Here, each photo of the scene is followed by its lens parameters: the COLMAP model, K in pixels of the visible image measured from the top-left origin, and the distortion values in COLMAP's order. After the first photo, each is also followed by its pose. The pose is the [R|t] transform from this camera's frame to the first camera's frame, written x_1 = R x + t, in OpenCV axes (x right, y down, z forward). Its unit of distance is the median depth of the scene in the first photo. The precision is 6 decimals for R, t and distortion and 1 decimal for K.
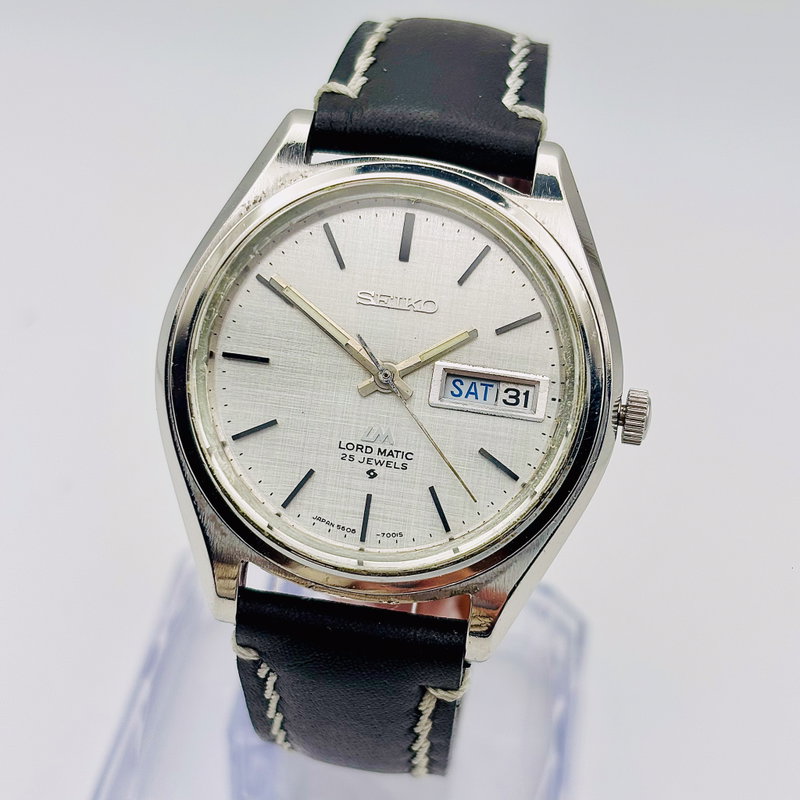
lens RADIAL K [[1621.3, 0, 398.9], [0, 1621.3, 350.9], [0, 0, 1]] dist [0.403494, -0.020027]
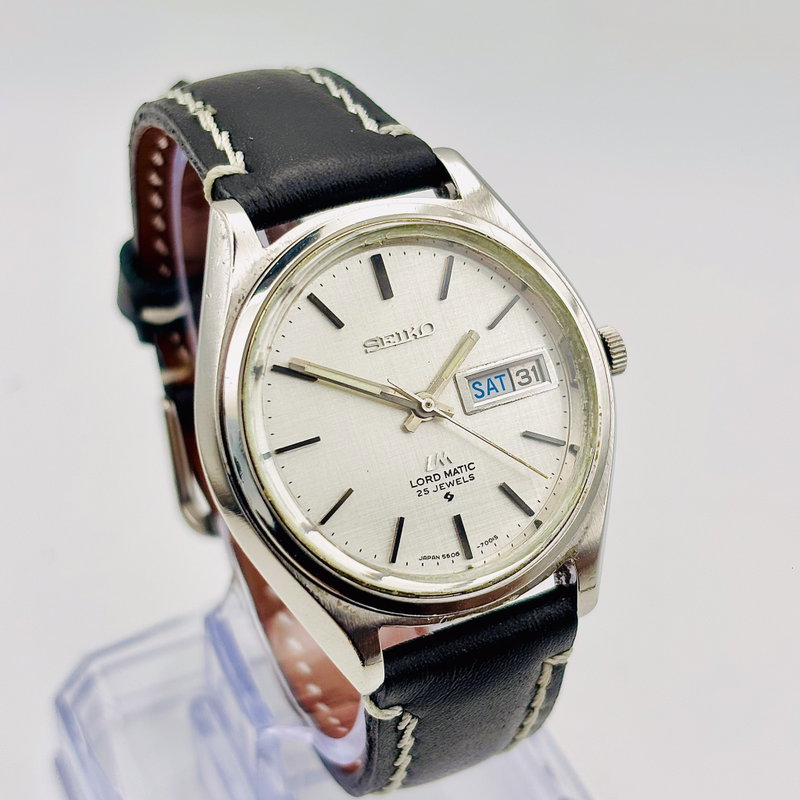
lens RADIAL K [[1621.3, 0, 398.9], [0, 1621.3, 350.9], [0, 0, 1]] dist [0.403494, -0.020027]
pose [[0.820959, -0.386516, 0.420276, -0.444387], [0.379270, 0.919350, 0.104643, -0.131742], [-0.426827, 0.073490, 0.901342, 0.061378]]
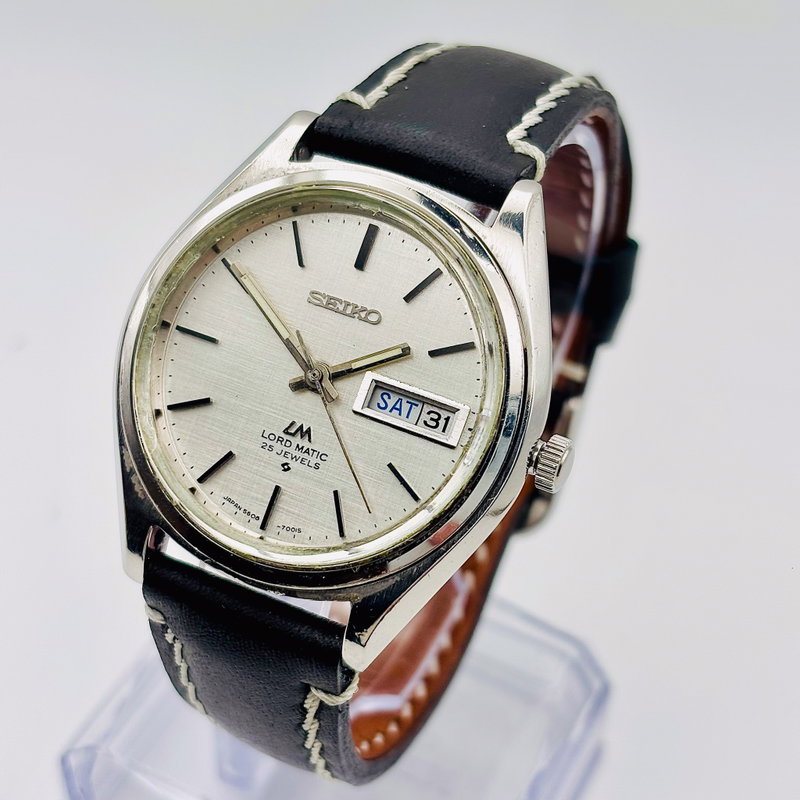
lens RADIAL K [[1621.3, 0, 398.9], [0, 1621.3, 350.9], [0, 0, 1]] dist [0.403494, -0.020027]
pose [[0.957206, 0.181179, -0.225678, 0.268650], [-0.186220, 0.982508, -0.001069, -0.008605], [0.221537, 0.043049, 0.974201, 0.010815]]
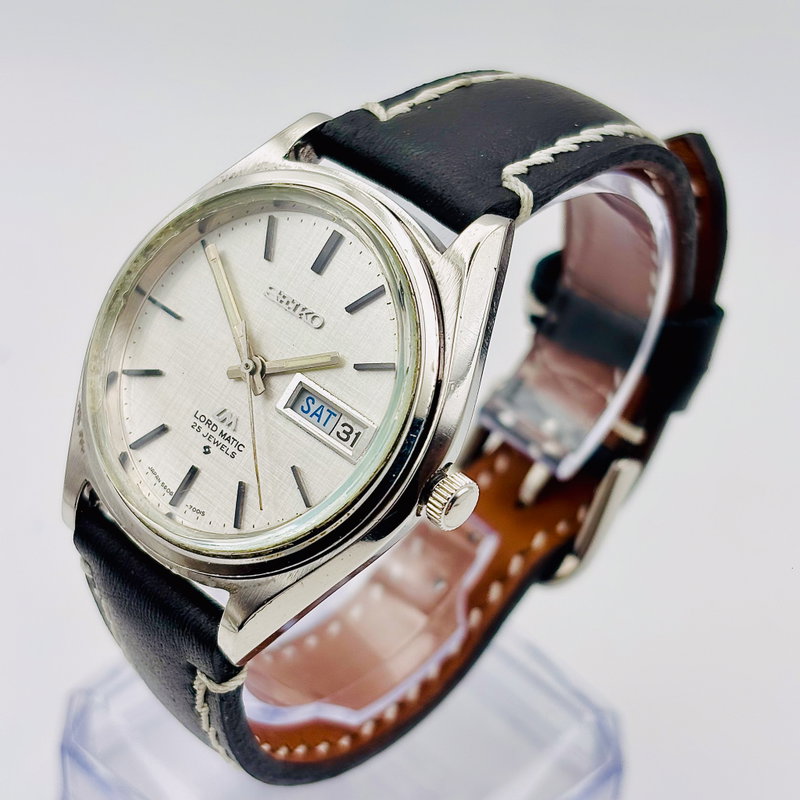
lens RADIAL K [[1621.3, 0, 398.9], [0, 1621.3, 350.9], [0, 0, 1]] dist [0.403494, -0.020027]
pose [[0.816121, 0.348874, -0.460688, 0.541843], [-0.367205, 0.928644, 0.052739, -0.083689], [0.446215, 0.126126, 0.885994, 0.115983]]
